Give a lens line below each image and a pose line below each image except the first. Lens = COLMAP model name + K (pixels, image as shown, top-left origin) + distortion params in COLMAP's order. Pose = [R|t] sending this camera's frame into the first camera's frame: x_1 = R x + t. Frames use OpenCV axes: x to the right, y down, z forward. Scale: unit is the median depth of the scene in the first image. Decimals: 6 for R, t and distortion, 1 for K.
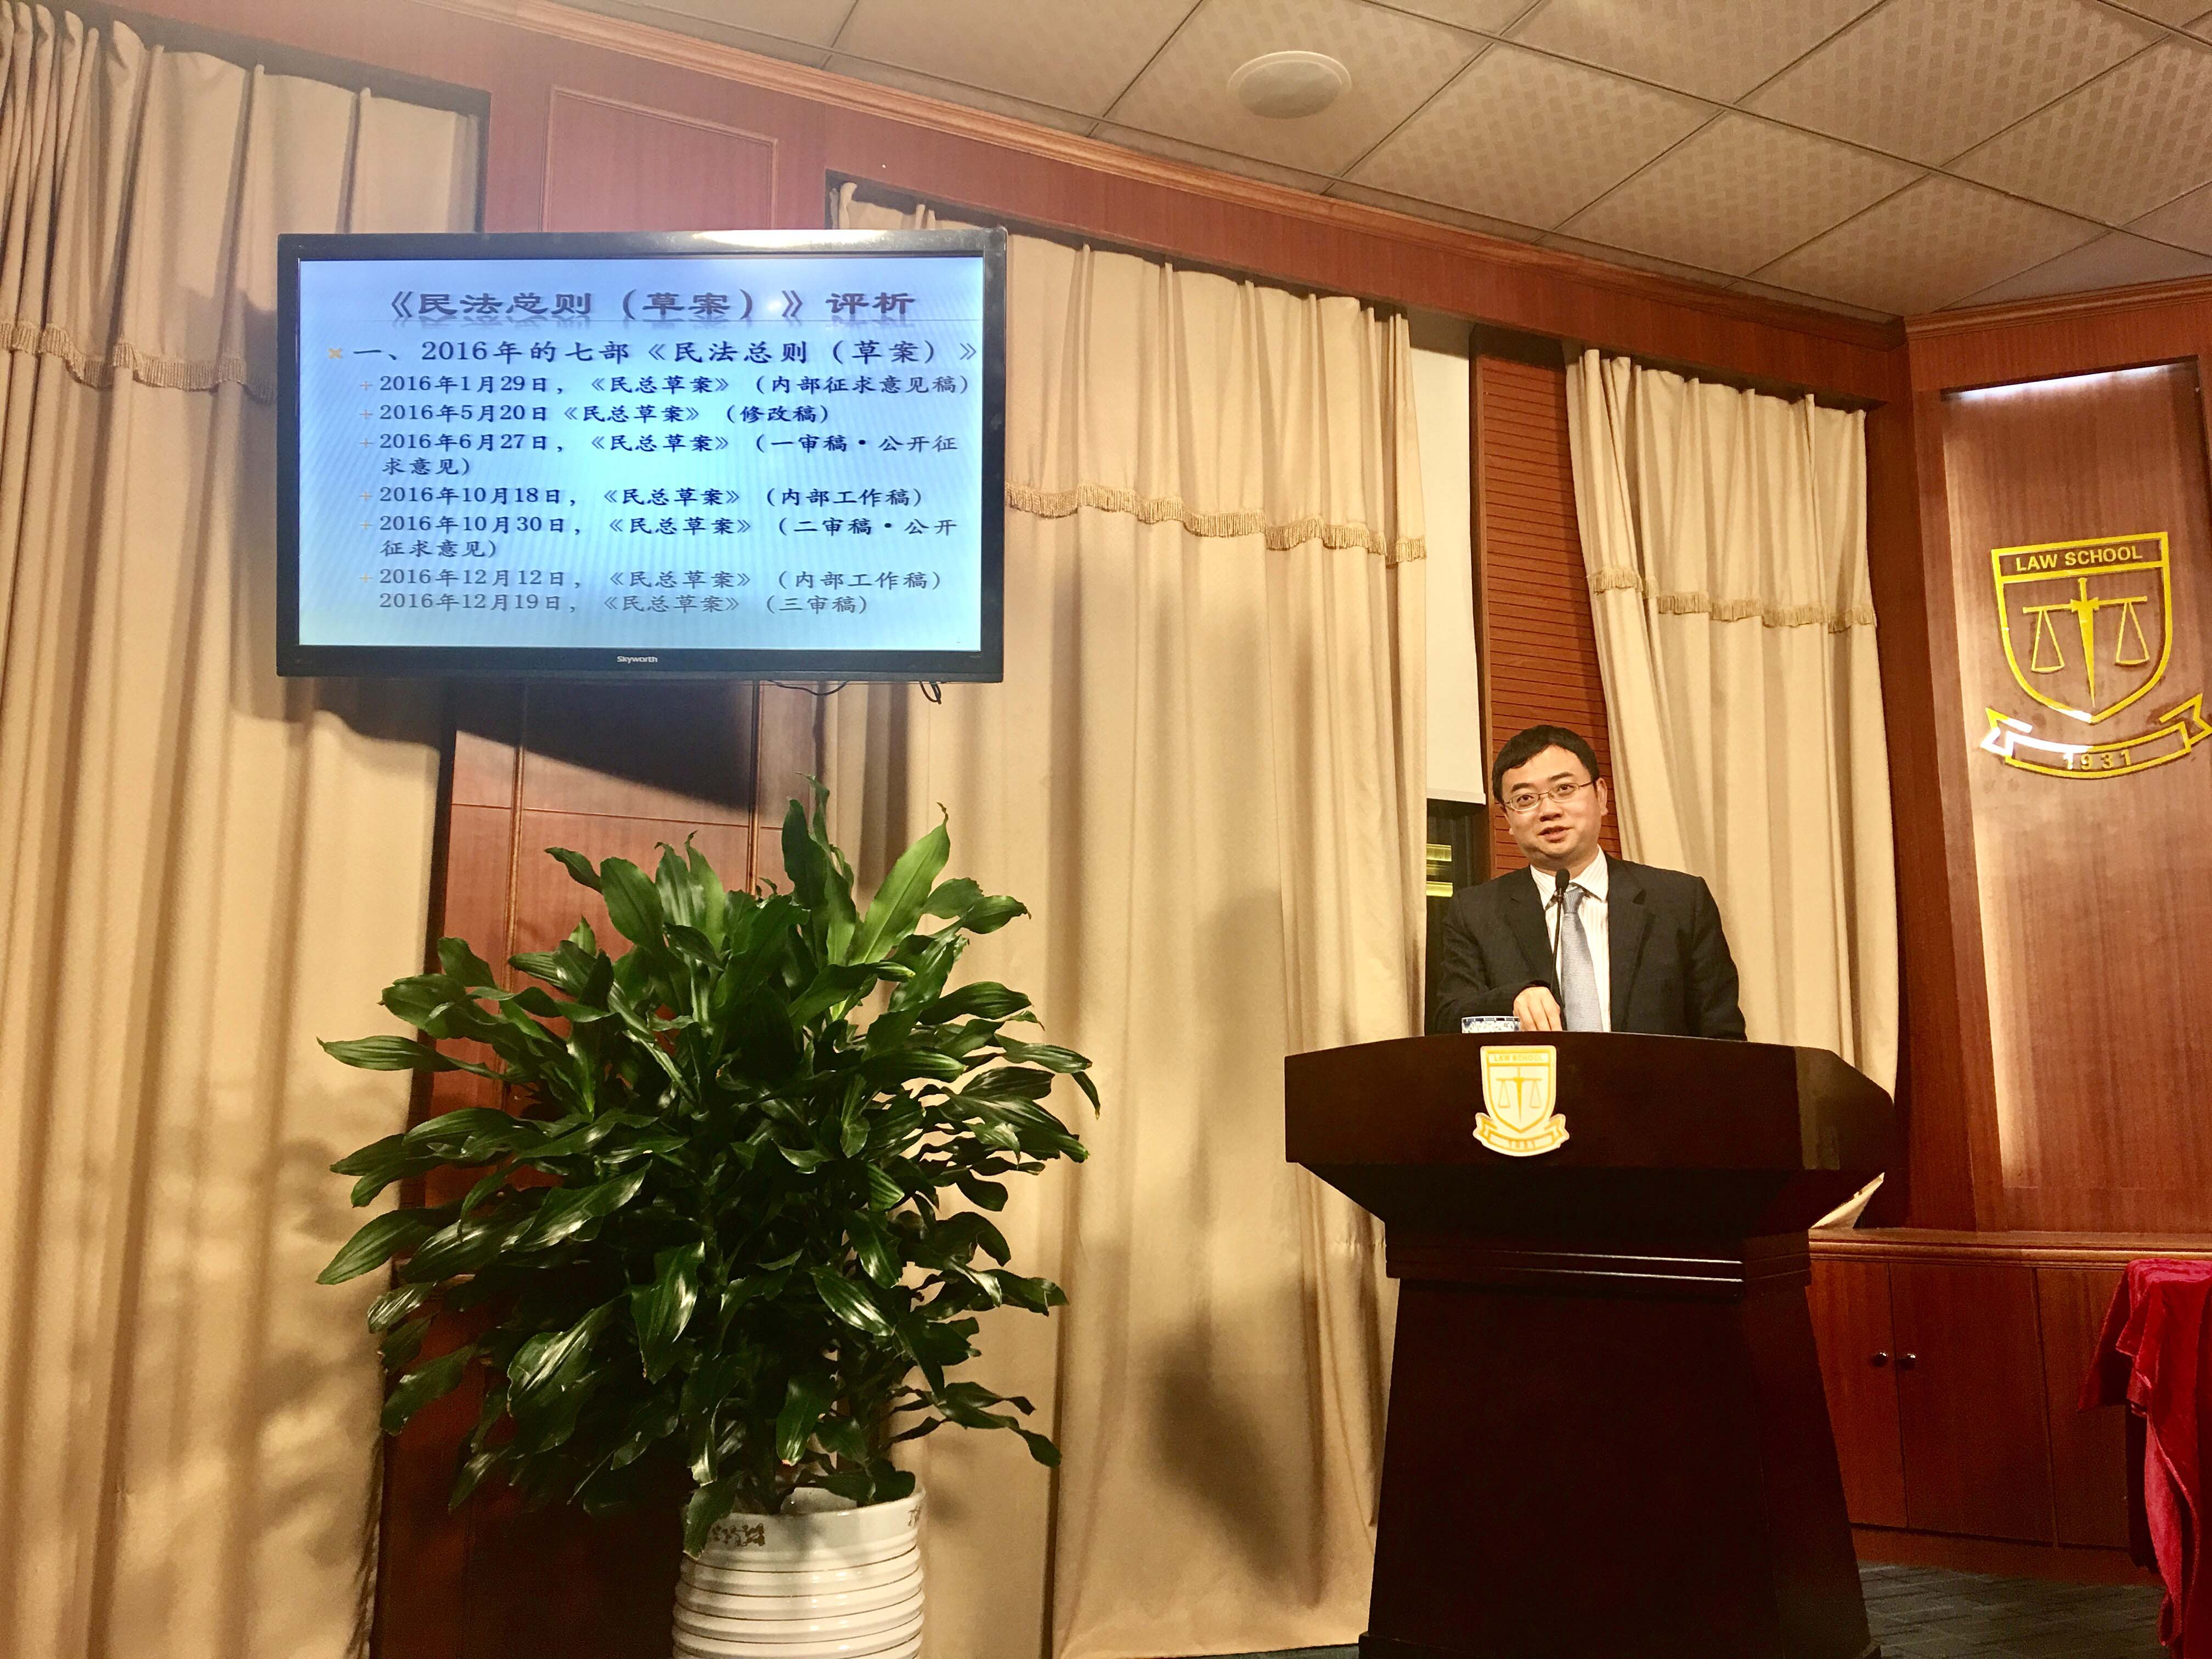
lens RADIAL K [[1835.7, 0, 1090.9], [0, 1835.7, 818.2], [0, 0, 1]] dist [0.115257, -0.180293]
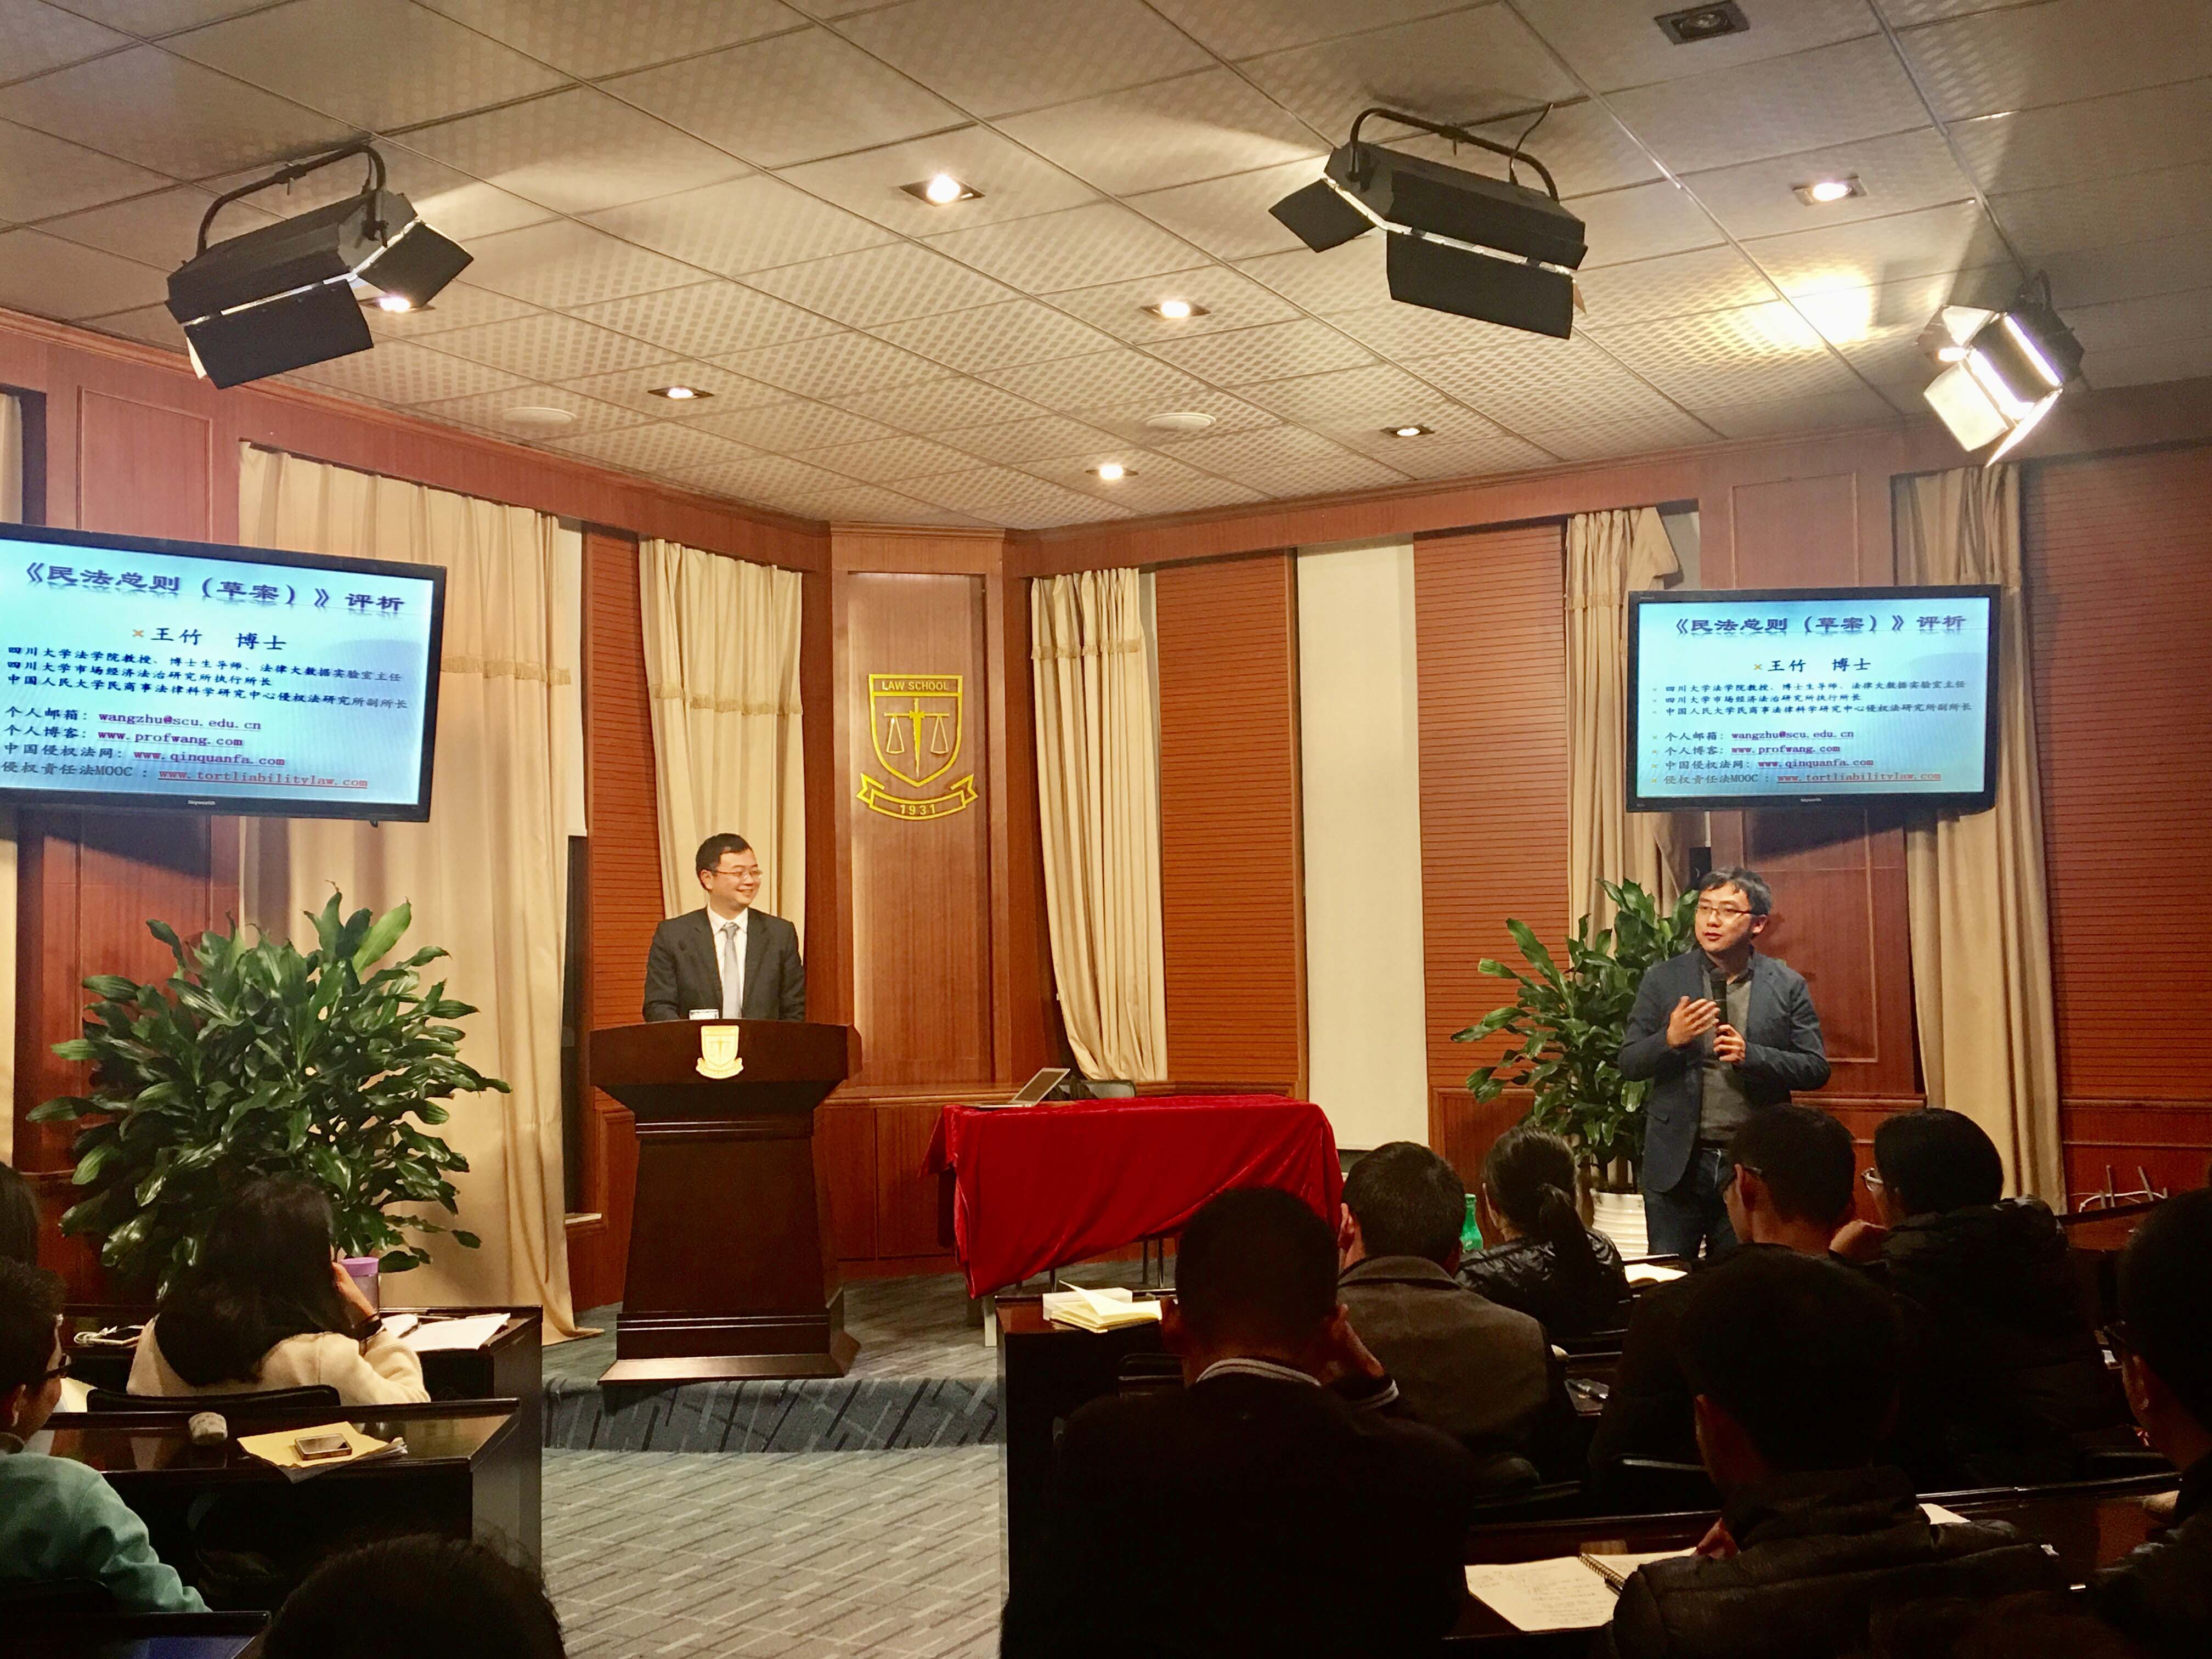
lens RADIAL K [[2305.8, 0, 1106.0], [0, 2305.8, 829.5], [0, 0, 1]] dist [0.121828, 0.010538]
pose [[0.800122, 0.012433, 0.599708, -0.578476], [-0.082227, 0.992620, 0.089127, -0.213604], [-0.594175, -0.120624, 0.795240, -0.765110]]
